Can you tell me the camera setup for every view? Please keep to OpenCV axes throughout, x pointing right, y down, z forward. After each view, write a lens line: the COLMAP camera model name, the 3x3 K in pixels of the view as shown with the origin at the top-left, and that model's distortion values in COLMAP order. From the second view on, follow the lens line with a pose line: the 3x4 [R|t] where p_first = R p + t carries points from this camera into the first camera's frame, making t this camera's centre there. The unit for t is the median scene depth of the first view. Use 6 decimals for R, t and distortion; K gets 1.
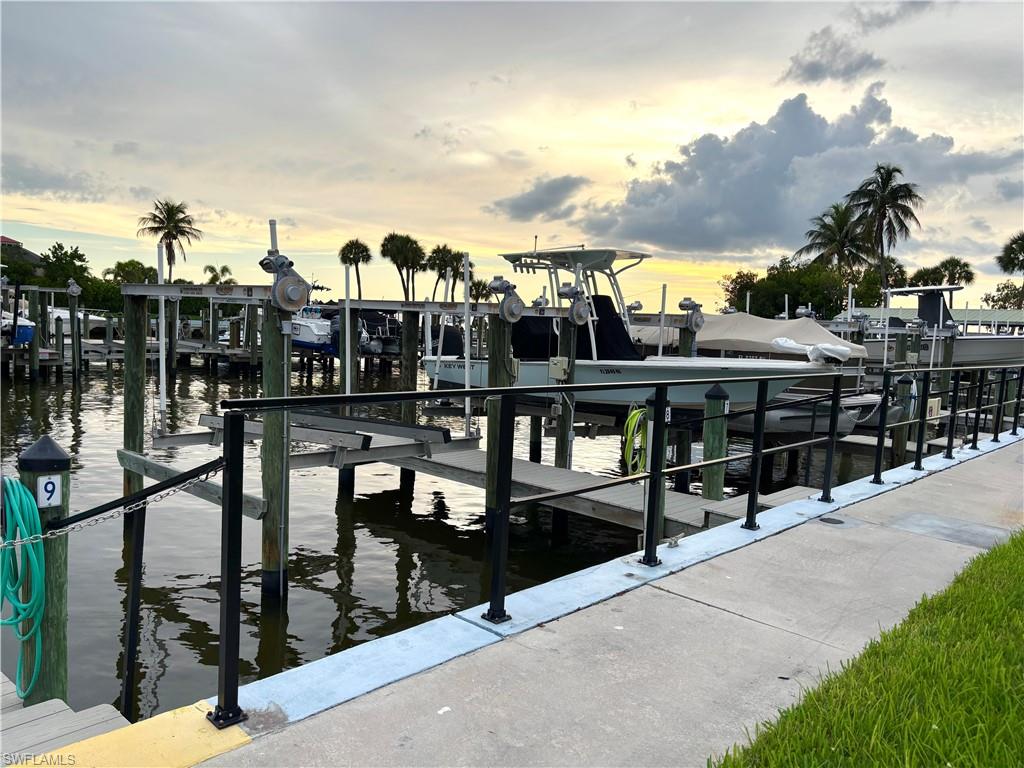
lens RADIAL K [[766.1, 0, 512.0], [0, 766.1, 384.0], [0, 0, 1]] dist [0.051066, -0.070866]
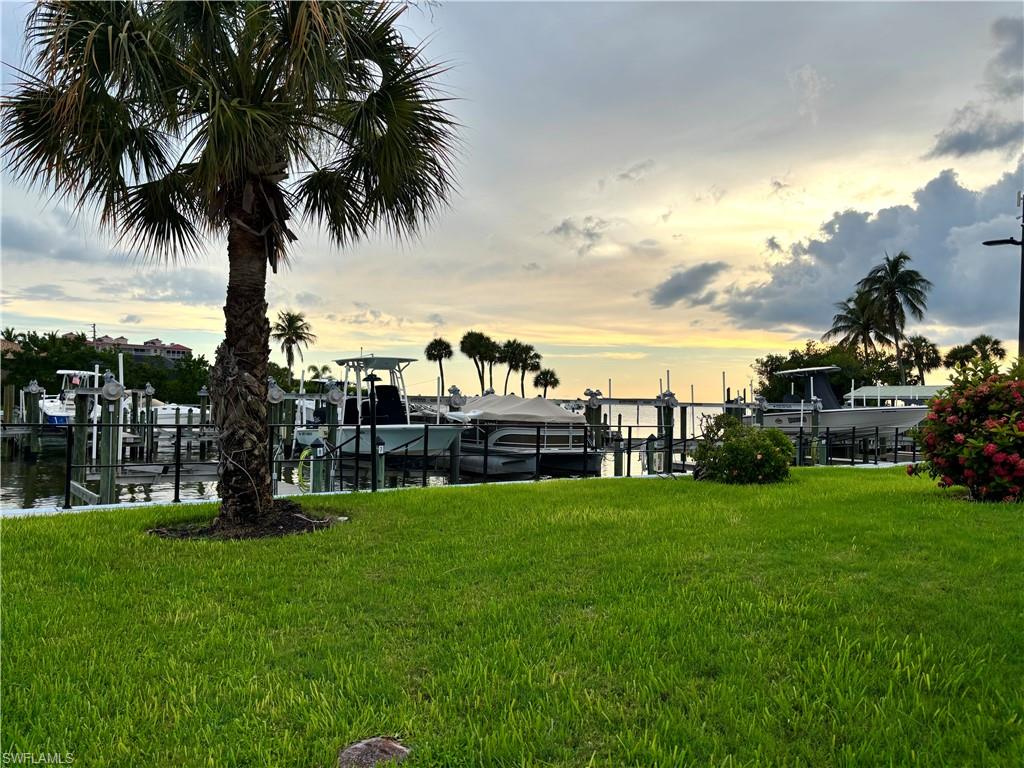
lens RADIAL K [[771.3, 0, 517.3], [0, 771.3, 402.9], [0, 0, 1]] dist [-0.000596, -0.004288]
pose [[0.984490, -0.023361, -0.173876, 0.103446], [0.007514, 0.995800, -0.091247, 0.010291], [0.175277, 0.088526, 0.980531, -0.076217]]
